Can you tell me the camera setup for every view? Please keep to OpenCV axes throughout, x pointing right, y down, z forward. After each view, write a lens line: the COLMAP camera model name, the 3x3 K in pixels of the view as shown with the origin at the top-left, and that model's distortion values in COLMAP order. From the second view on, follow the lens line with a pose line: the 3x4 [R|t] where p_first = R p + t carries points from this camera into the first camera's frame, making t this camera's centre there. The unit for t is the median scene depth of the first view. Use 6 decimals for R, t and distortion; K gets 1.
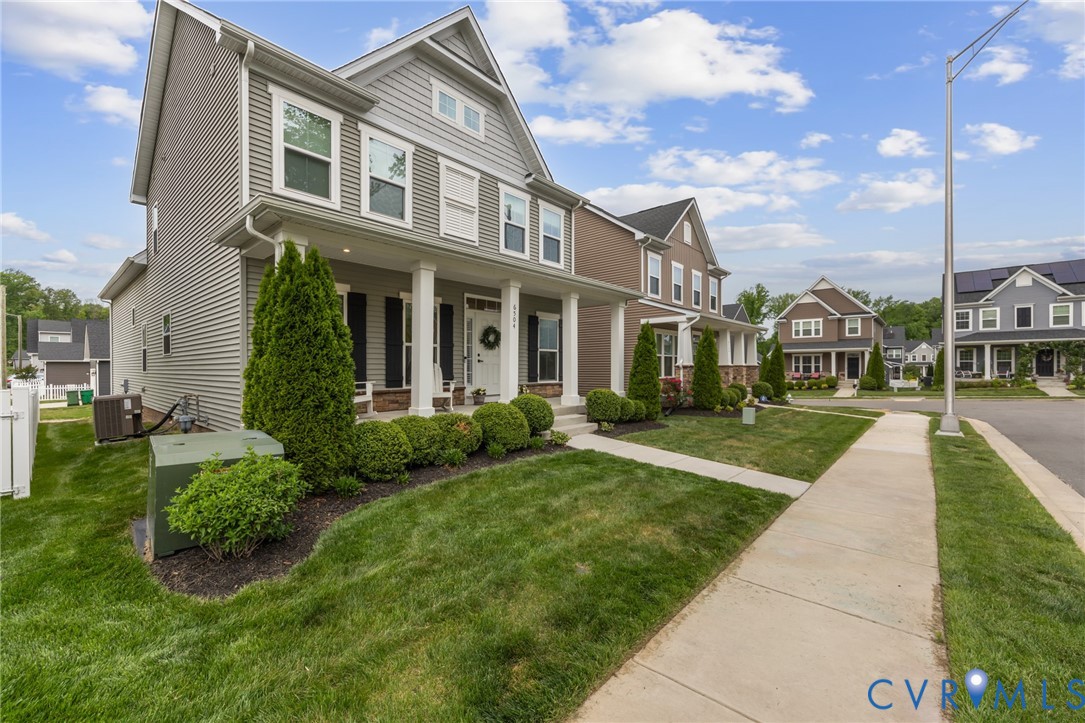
lens RADIAL K [[437.6, 0, 535.6], [0, 437.6, 362.1], [0, 0, 1]] dist [0.000497, 0.000571]
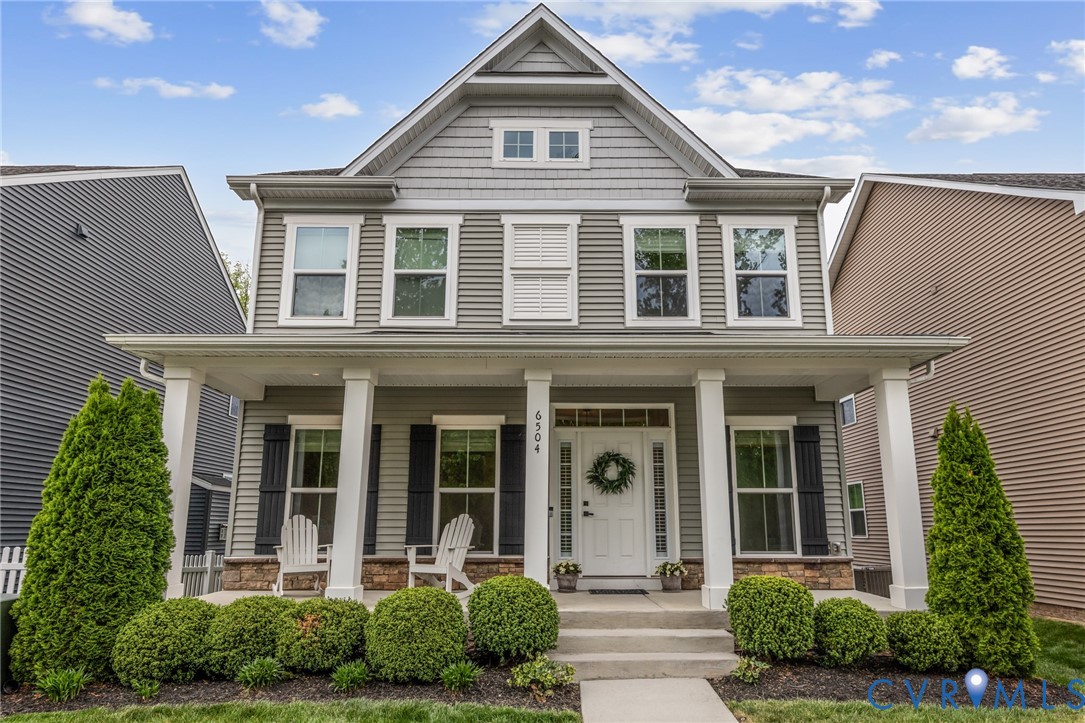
lens RADIAL K [[573.5, 0, 553.6], [0, 573.5, 416.7], [0, 0, 1]] dist [-0.004151, 0.000895]
pose [[0.671724, -0.136778, -0.728065, 0.438504], [0.006083, 0.983792, -0.179208, 0.007414], [0.740776, 0.115949, 0.661669, 0.477732]]
